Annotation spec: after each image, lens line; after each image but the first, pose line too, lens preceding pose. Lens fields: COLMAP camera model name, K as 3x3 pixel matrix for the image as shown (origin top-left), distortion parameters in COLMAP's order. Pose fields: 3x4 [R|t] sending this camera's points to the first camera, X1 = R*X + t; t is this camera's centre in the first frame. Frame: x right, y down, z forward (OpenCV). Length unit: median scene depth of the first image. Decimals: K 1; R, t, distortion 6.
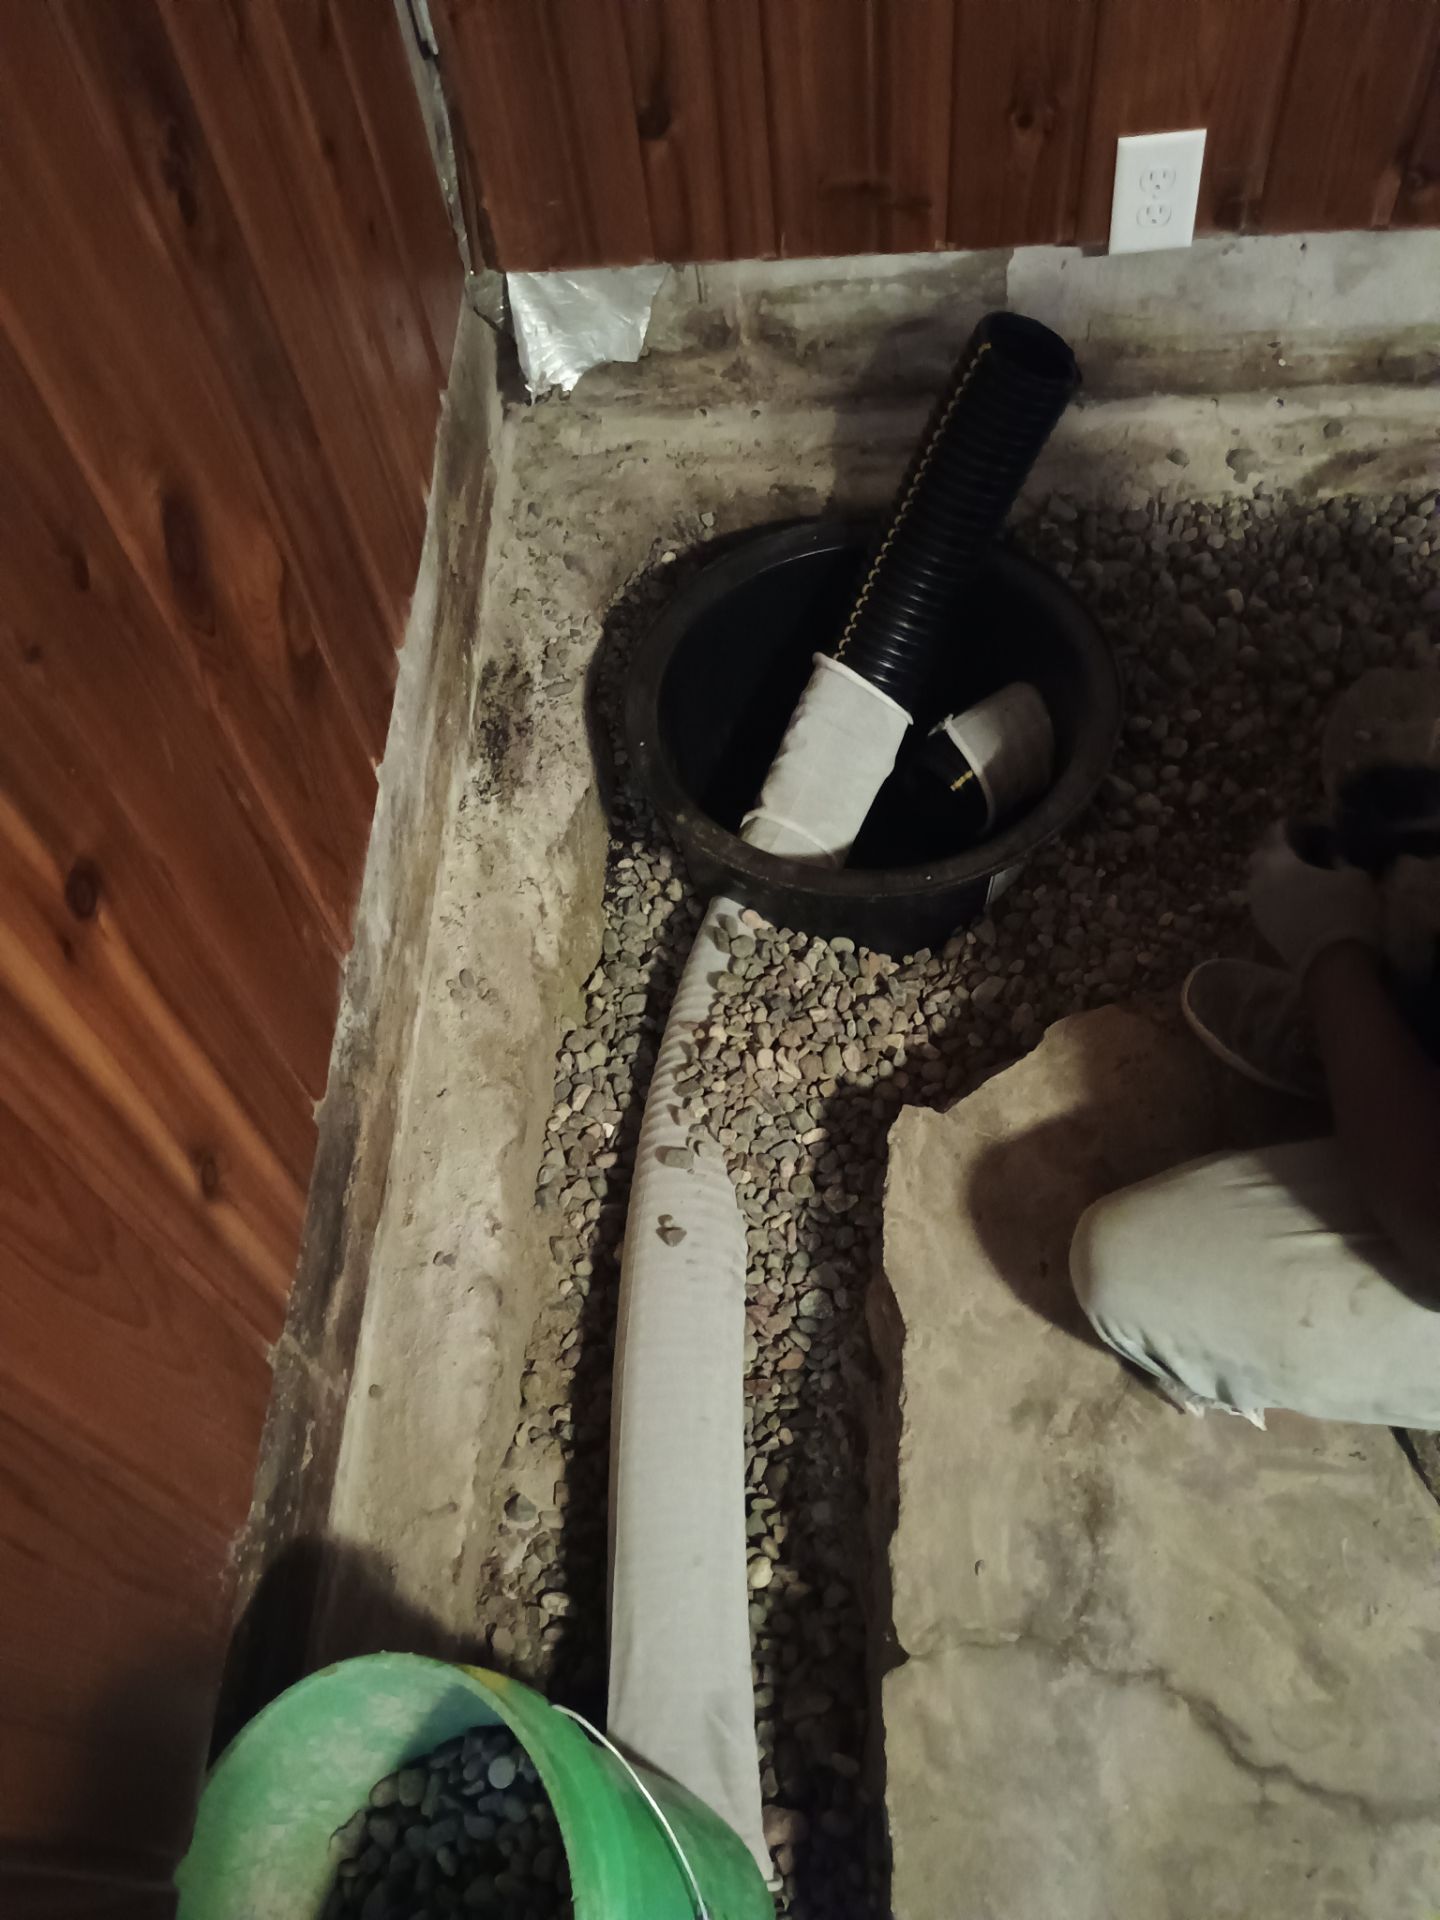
lens RADIAL K [[1655.3, 0, 698.3], [0, 1655.3, 990.5], [0, 0, 1]] dist [0.055134, -0.064822]
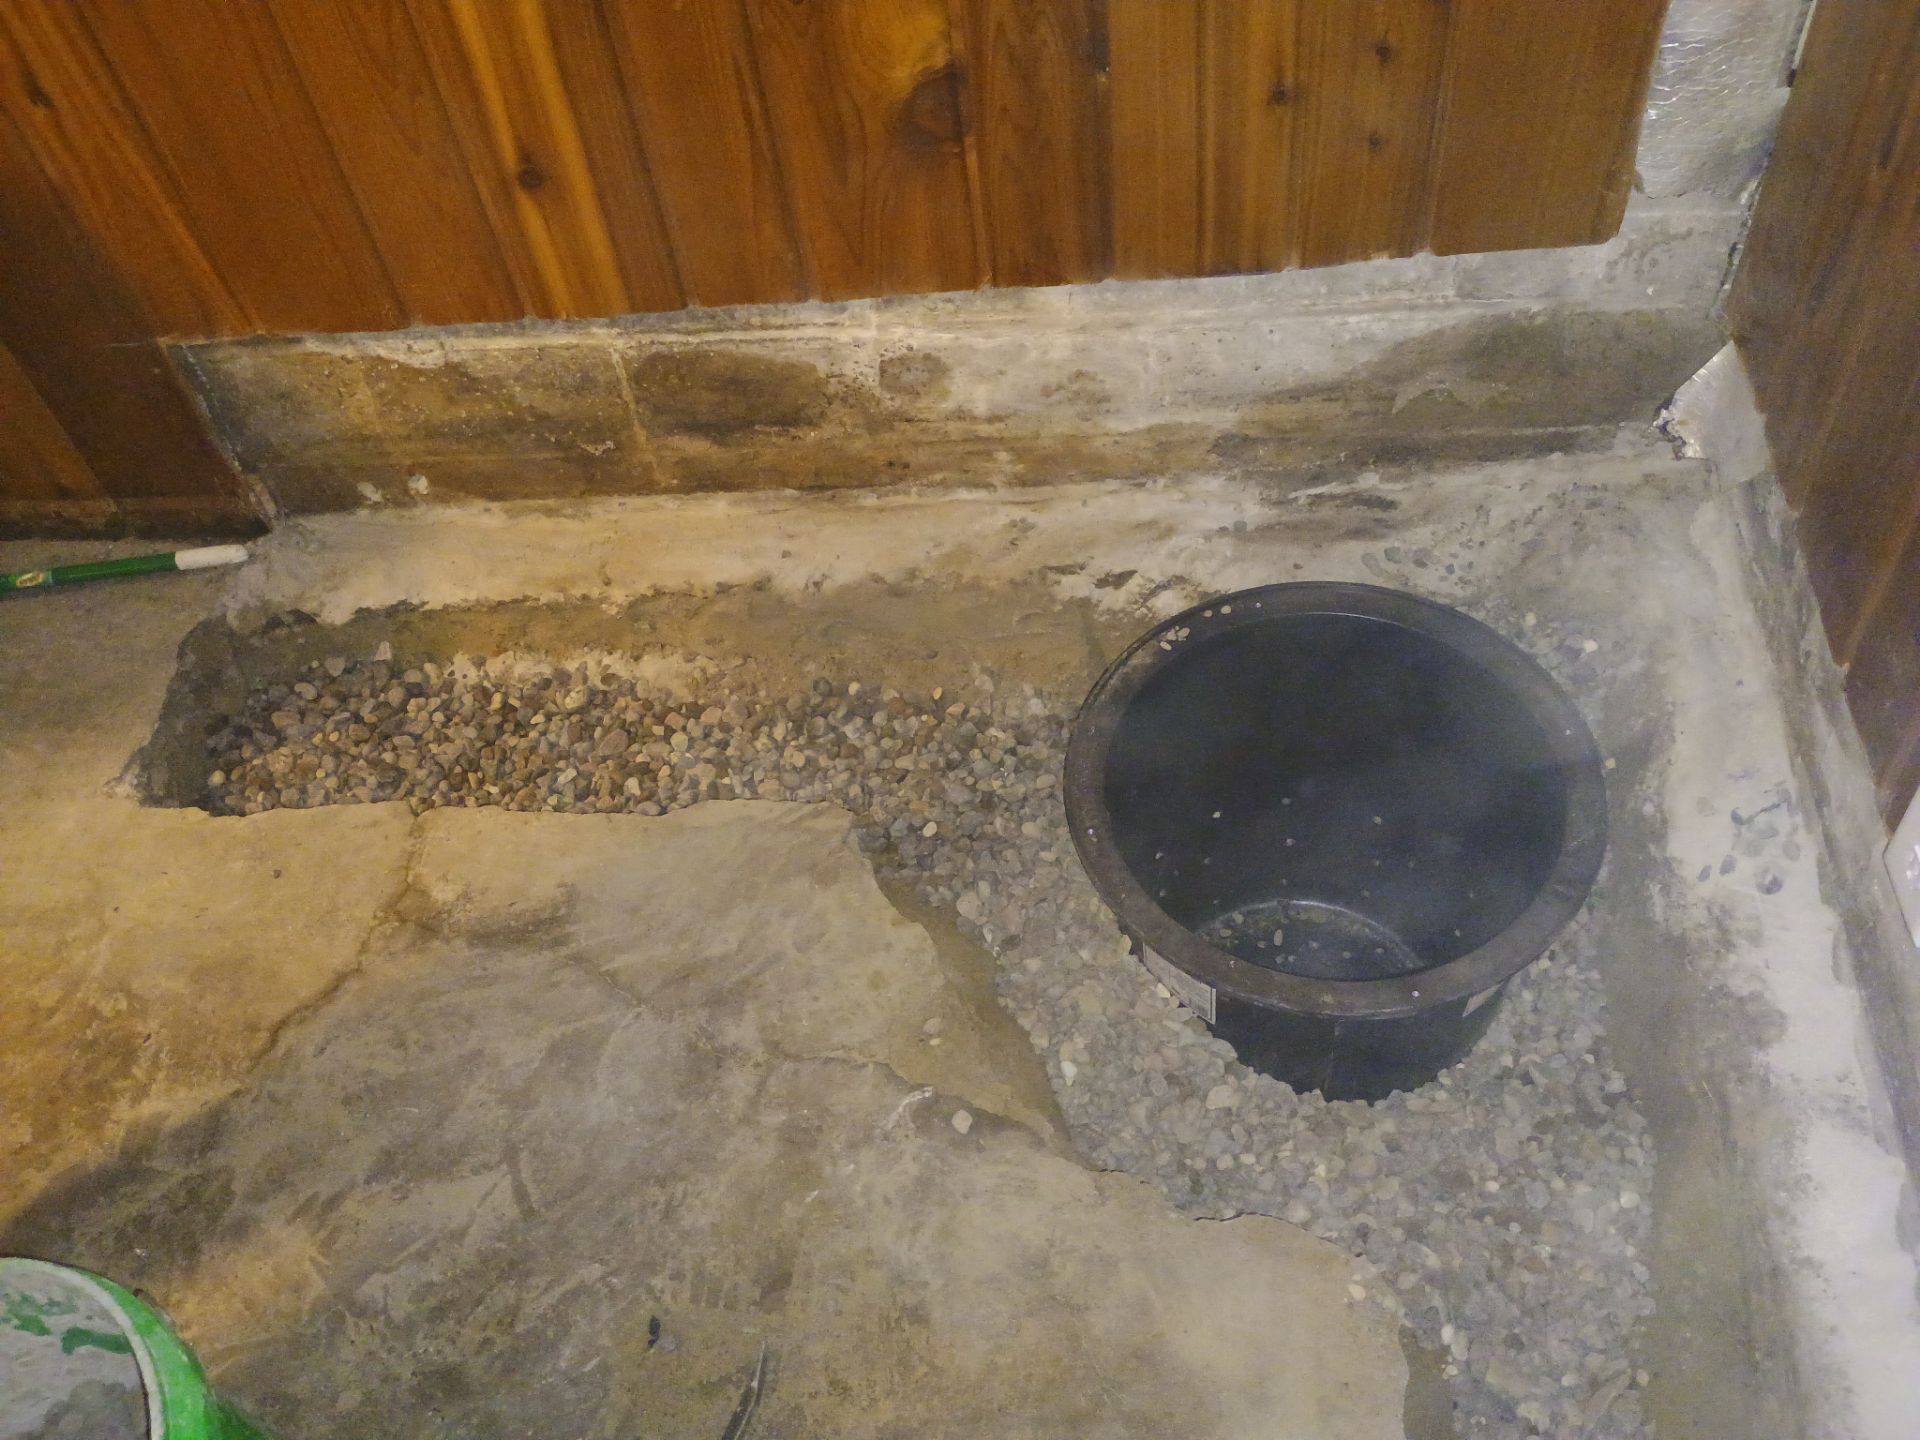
lens RADIAL K [[1655.3, 0, 968.1], [0, 1655.3, 721.3], [0, 0, 1]] dist [0.055134, -0.064822]
pose [[-0.001911, 0.840991, -0.541045, 0.637136], [-0.798242, 0.324608, 0.507384, -0.546681], [0.602333, 0.432855, 0.670695, 0.251142]]
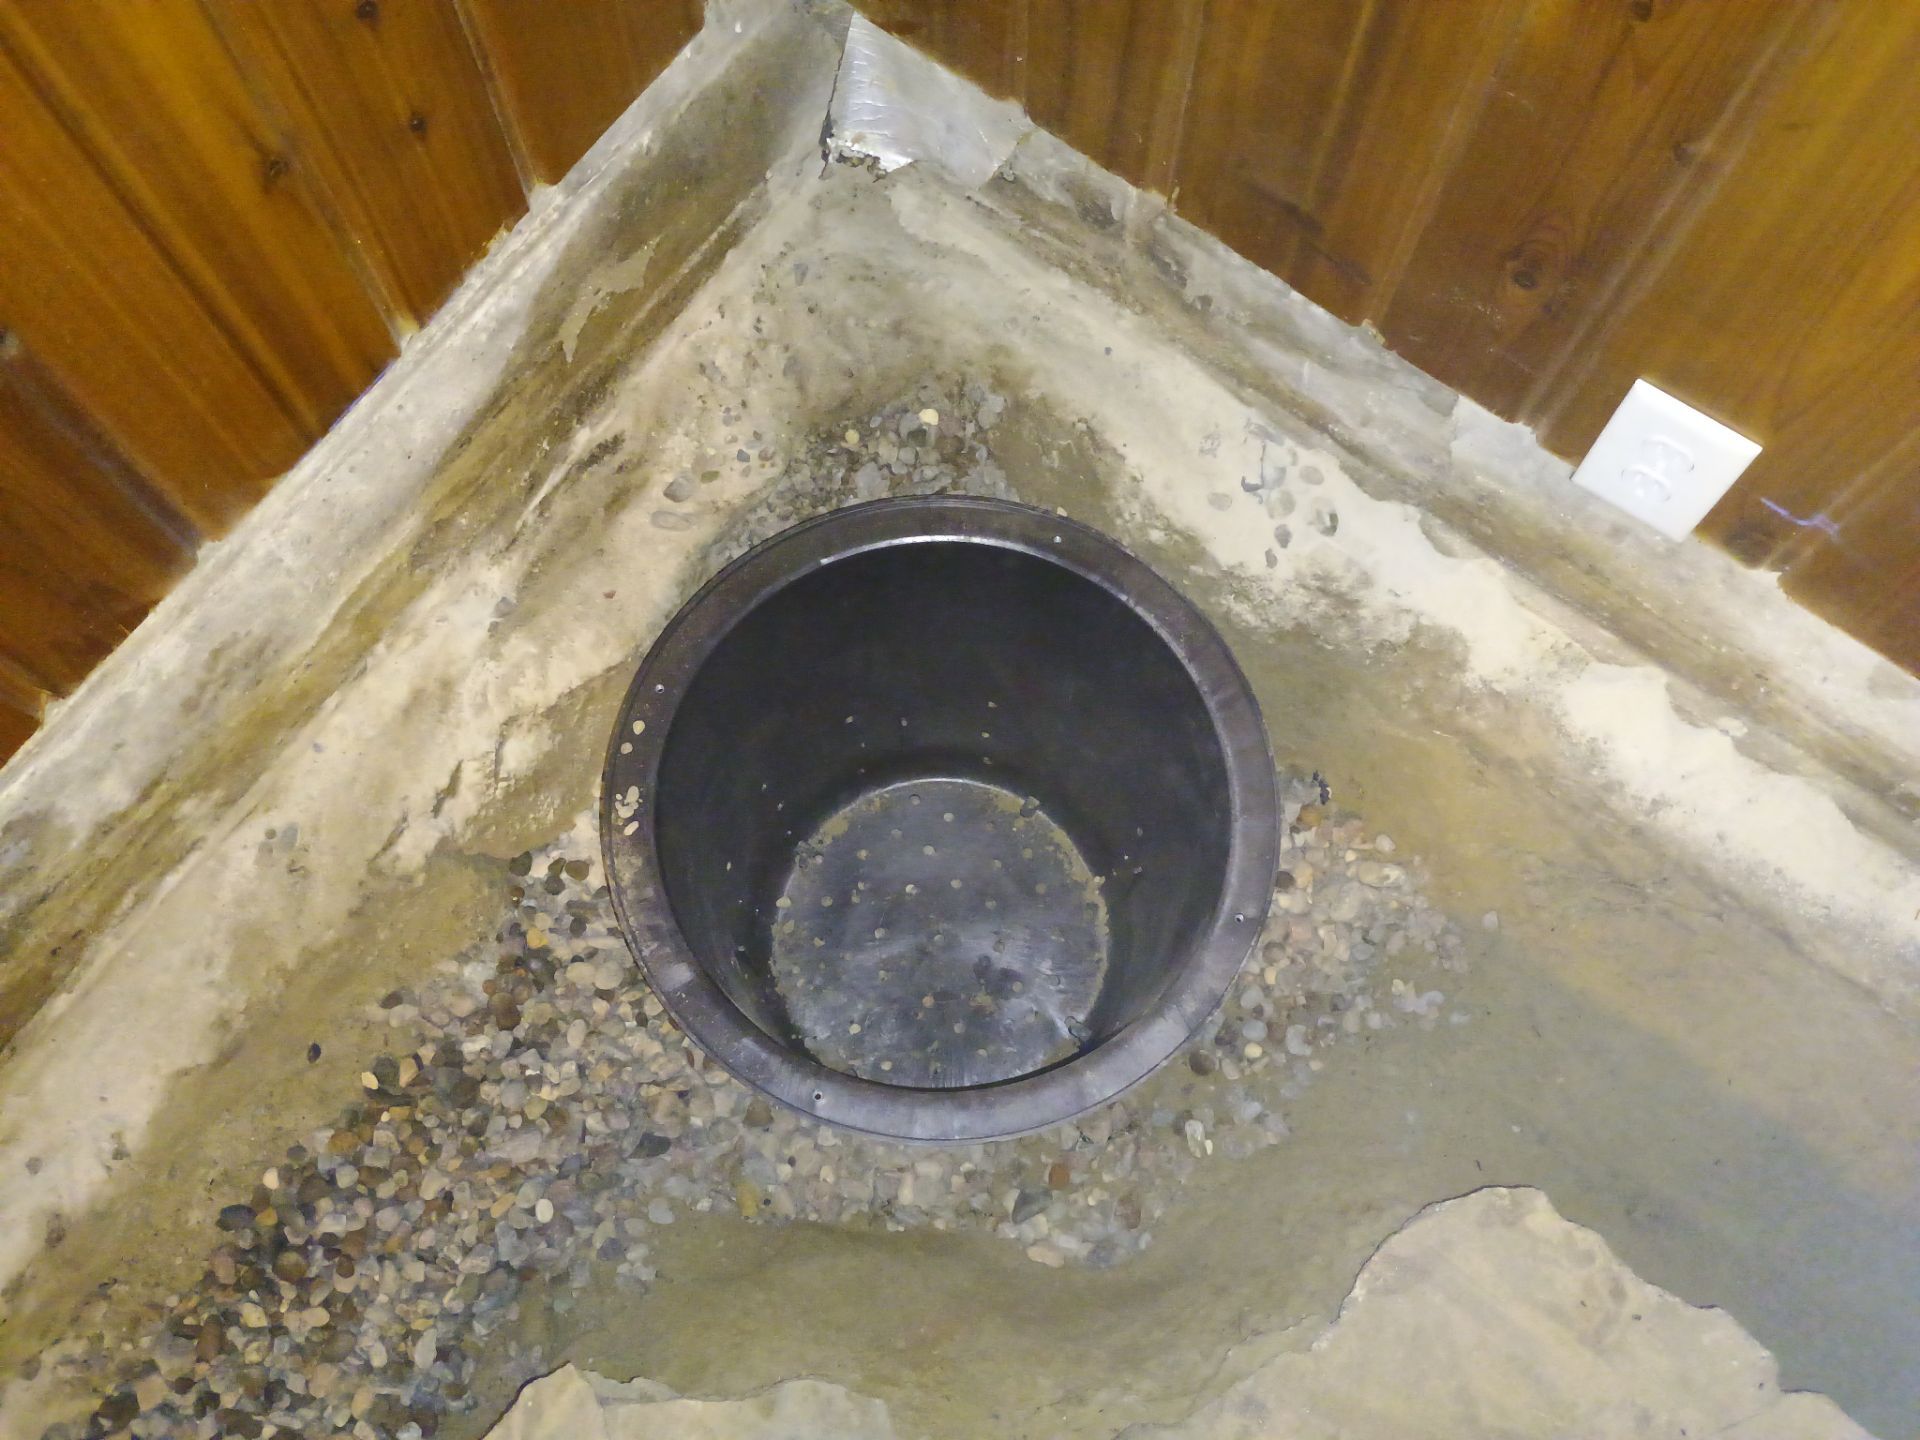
lens RADIAL K [[1655.3, 0, 980.0], [0, 1655.3, 723.6], [0, 0, 1]] dist [0.055134, -0.064822]
pose [[0.830816, 0.552256, -0.068975, 0.160907], [-0.521019, 0.815354, 0.252463, -0.434679], [0.195663, -0.173812, 0.965145, 0.325630]]
